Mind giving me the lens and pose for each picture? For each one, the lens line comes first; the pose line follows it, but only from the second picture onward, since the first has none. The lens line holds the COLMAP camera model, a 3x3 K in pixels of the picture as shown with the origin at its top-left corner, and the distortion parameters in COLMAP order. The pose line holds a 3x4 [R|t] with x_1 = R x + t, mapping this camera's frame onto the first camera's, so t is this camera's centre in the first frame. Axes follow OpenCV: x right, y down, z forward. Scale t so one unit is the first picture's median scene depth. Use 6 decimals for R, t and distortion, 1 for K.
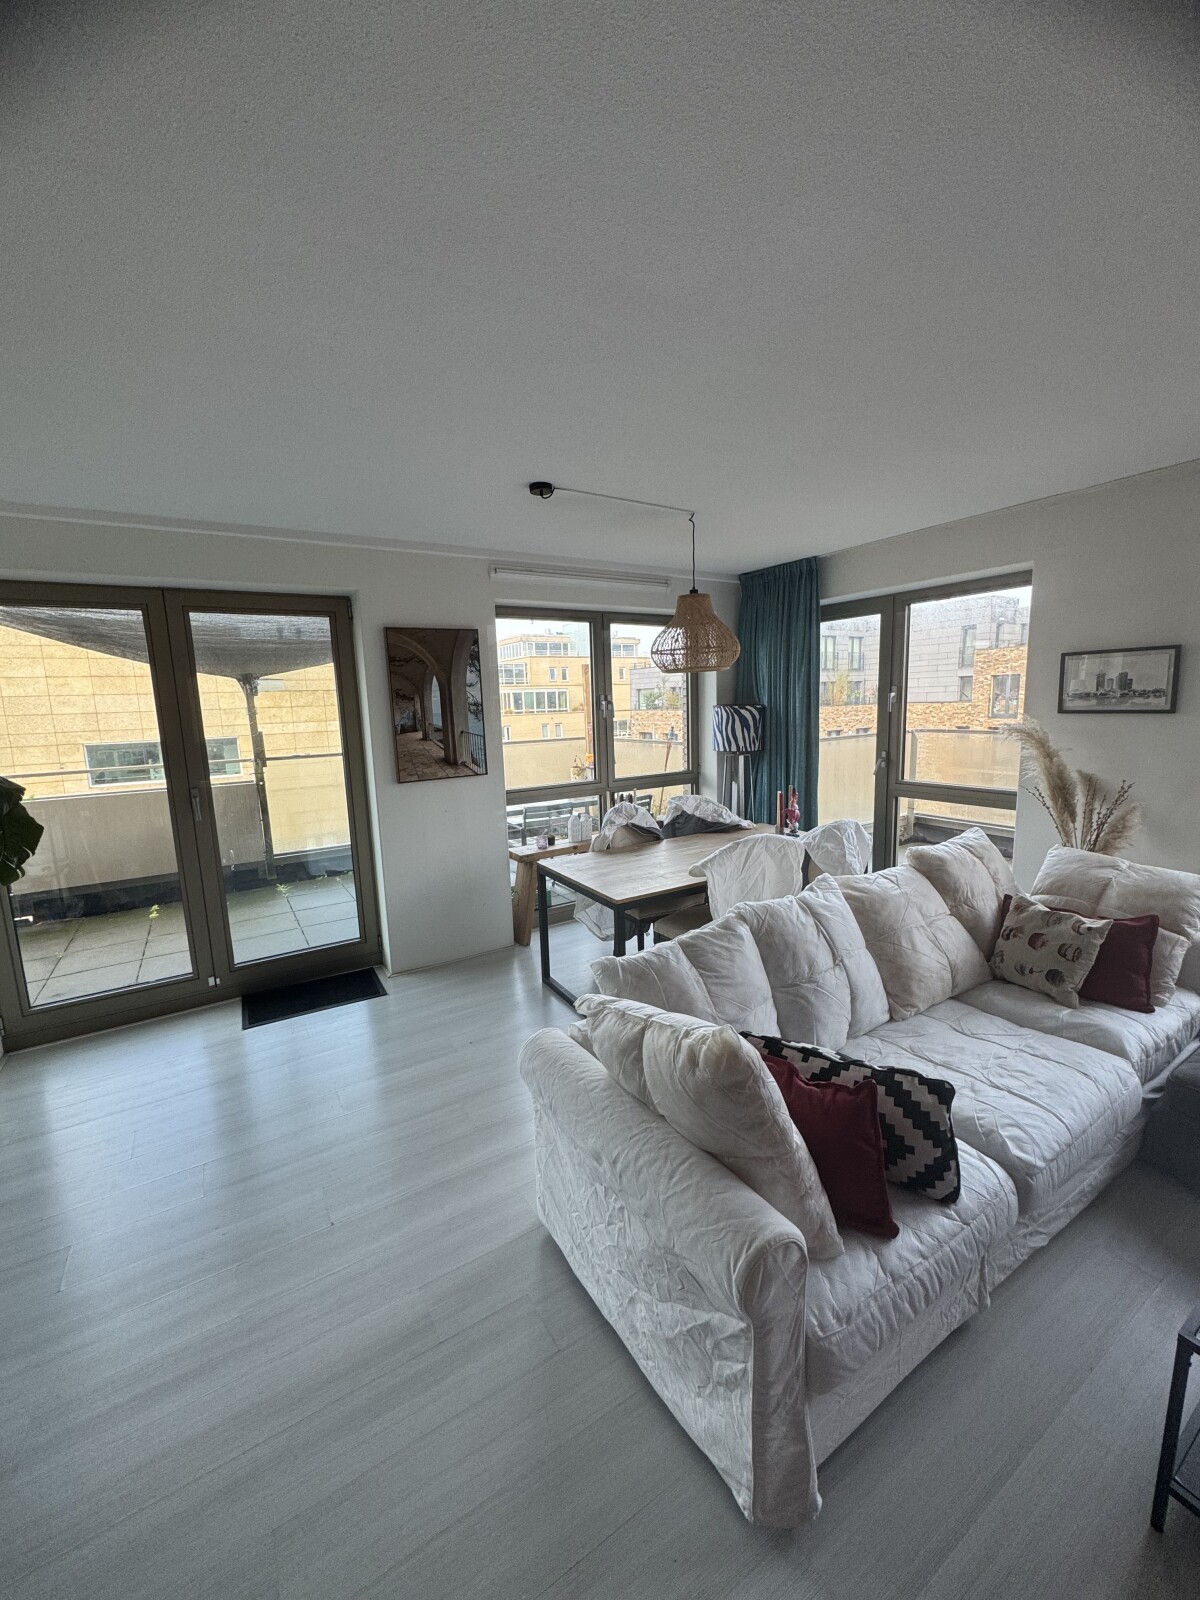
lens RADIAL K [[637.8, 0, 601.7], [0, 637.8, 798.9], [0, 0, 1]] dist [-0.002494, -0.000521]
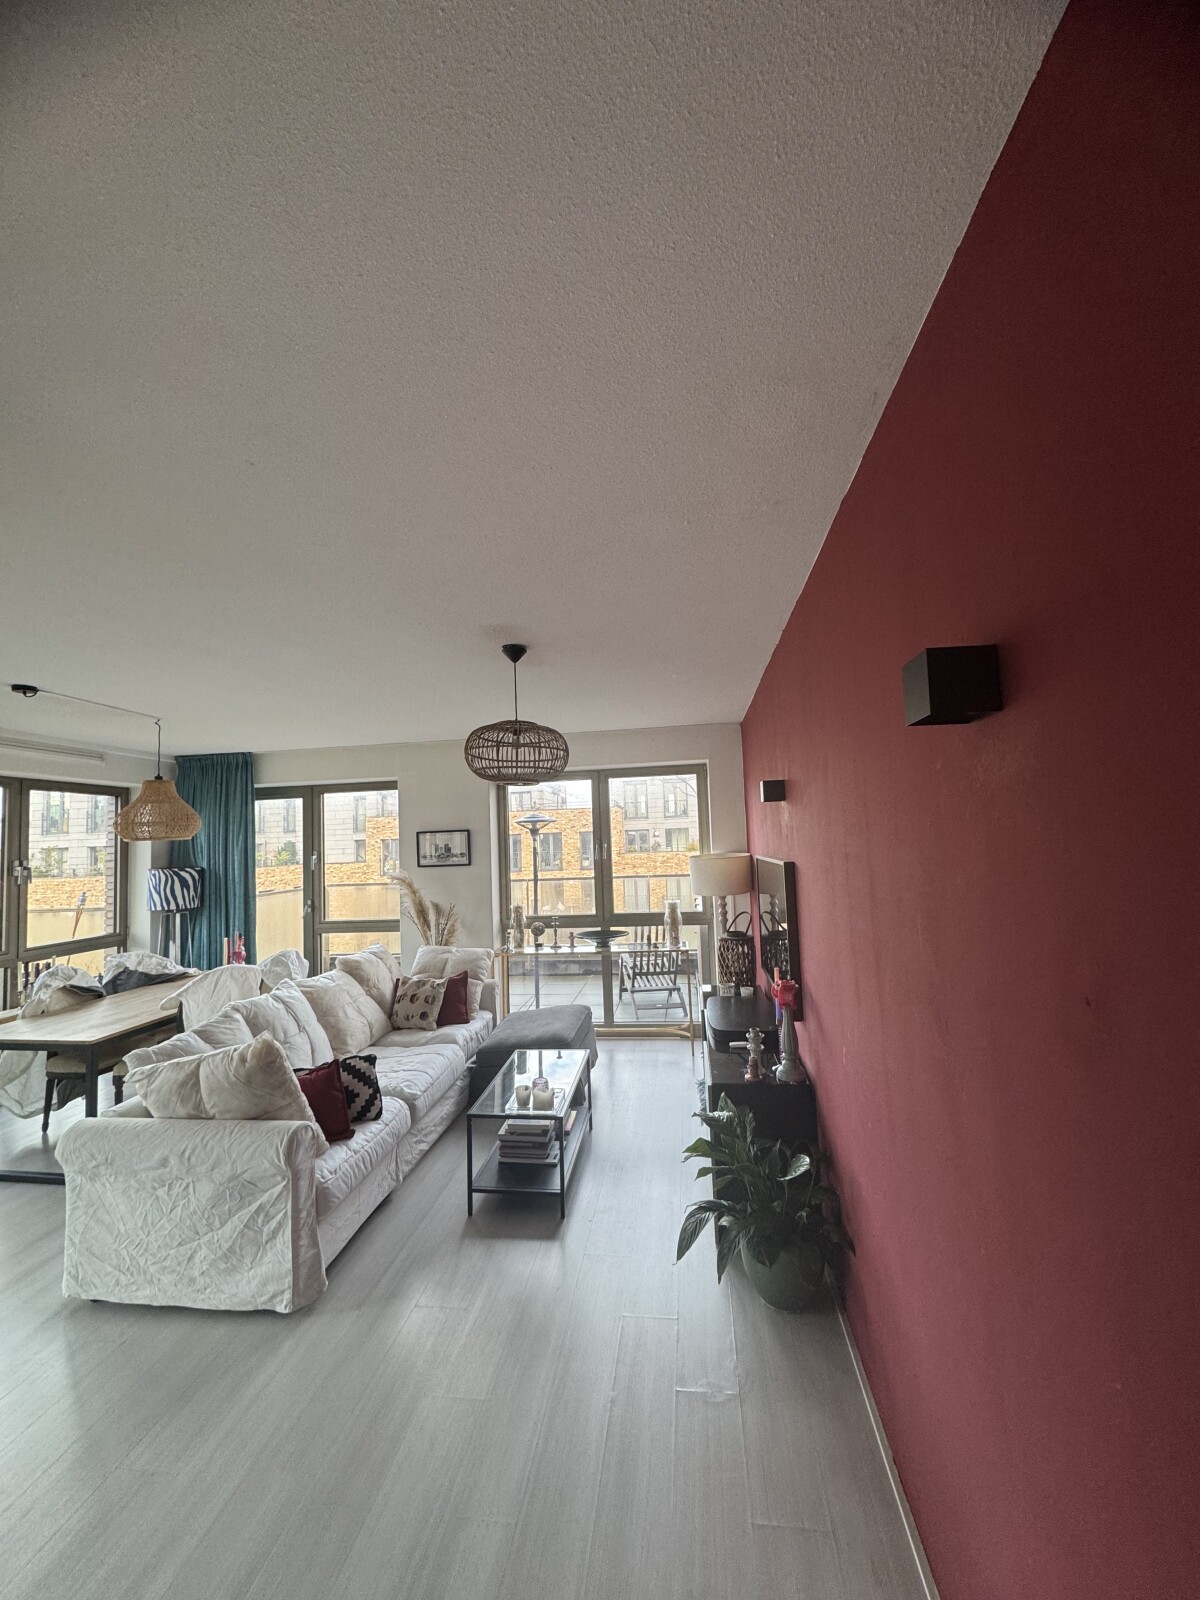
lens RADIAL K [[637.8, 0, 602.2], [0, 637.8, 802.0], [0, 0, 1]] dist [-0.002494, -0.000521]
pose [[0.641191, 0.055434, 0.765377, -0.295616], [0.133695, 0.974064, -0.182551, 0.077740], [-0.755646, 0.219377, 0.617149, -0.492442]]
